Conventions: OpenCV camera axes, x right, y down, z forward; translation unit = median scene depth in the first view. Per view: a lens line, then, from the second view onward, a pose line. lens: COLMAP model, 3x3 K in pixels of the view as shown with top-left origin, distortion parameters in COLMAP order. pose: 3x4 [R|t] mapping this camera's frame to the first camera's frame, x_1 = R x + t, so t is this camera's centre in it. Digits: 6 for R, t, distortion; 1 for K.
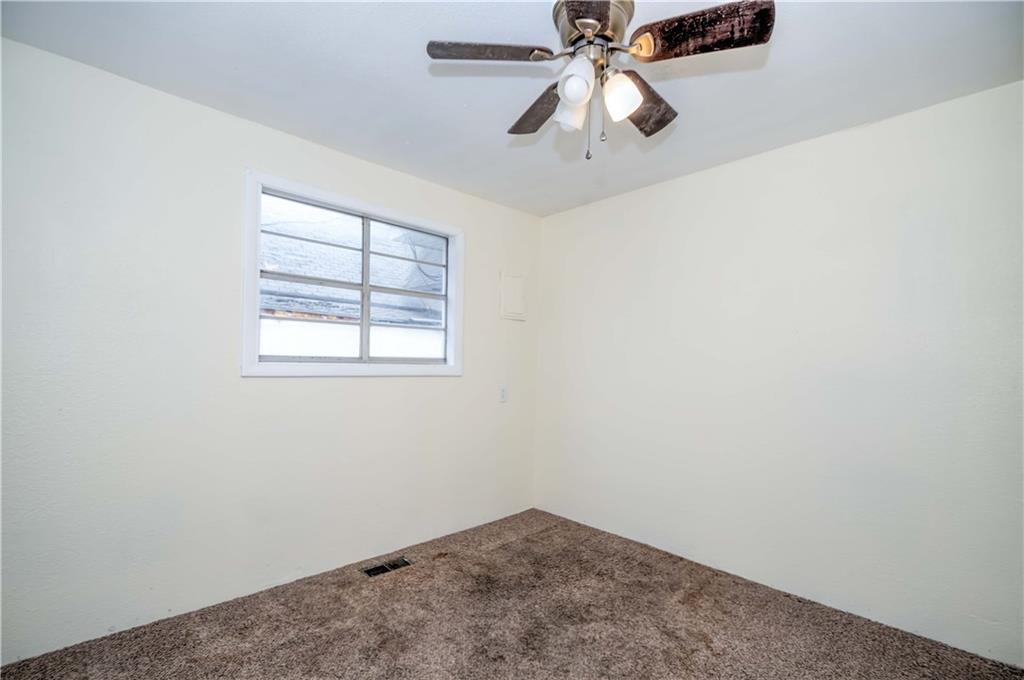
lens RADIAL K [[452.9, 0, 513.7], [0, 452.9, 359.7], [0, 0, 1]] dist [0.000989, -0.000398]
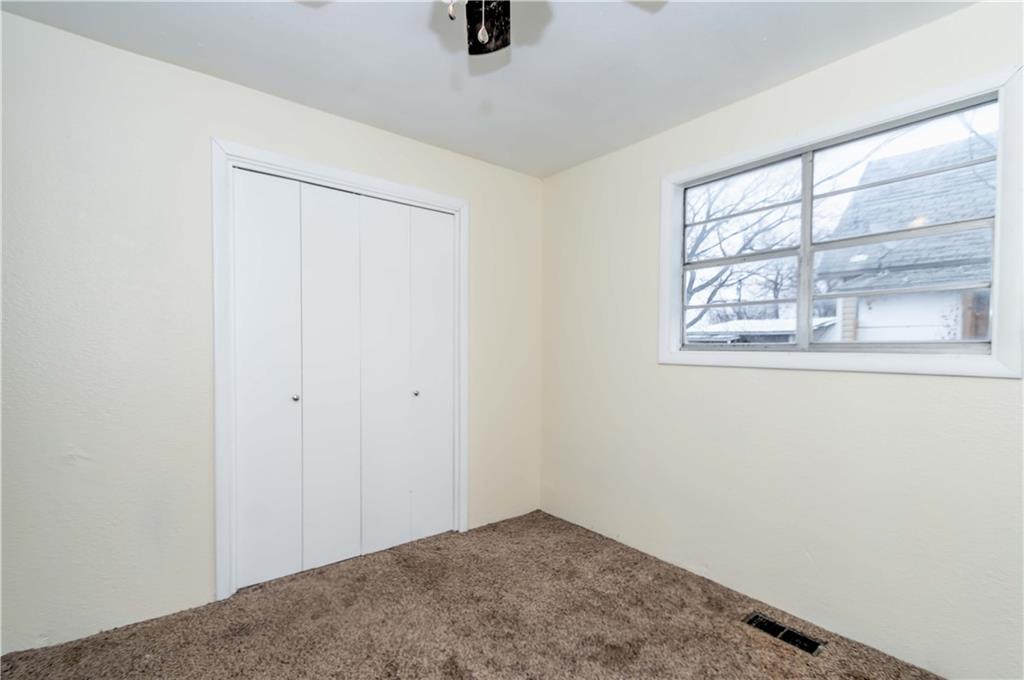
lens RADIAL K [[452.9, 0, 513.7], [0, 452.9, 359.7], [0, 0, 1]] dist [0.000989, -0.000398]
pose [[-0.085493, 0.005357, -0.996324, 0.480731], [-0.004247, 0.999975, 0.005741, 0.019393], [0.996330, 0.004722, -0.085468, 0.635344]]
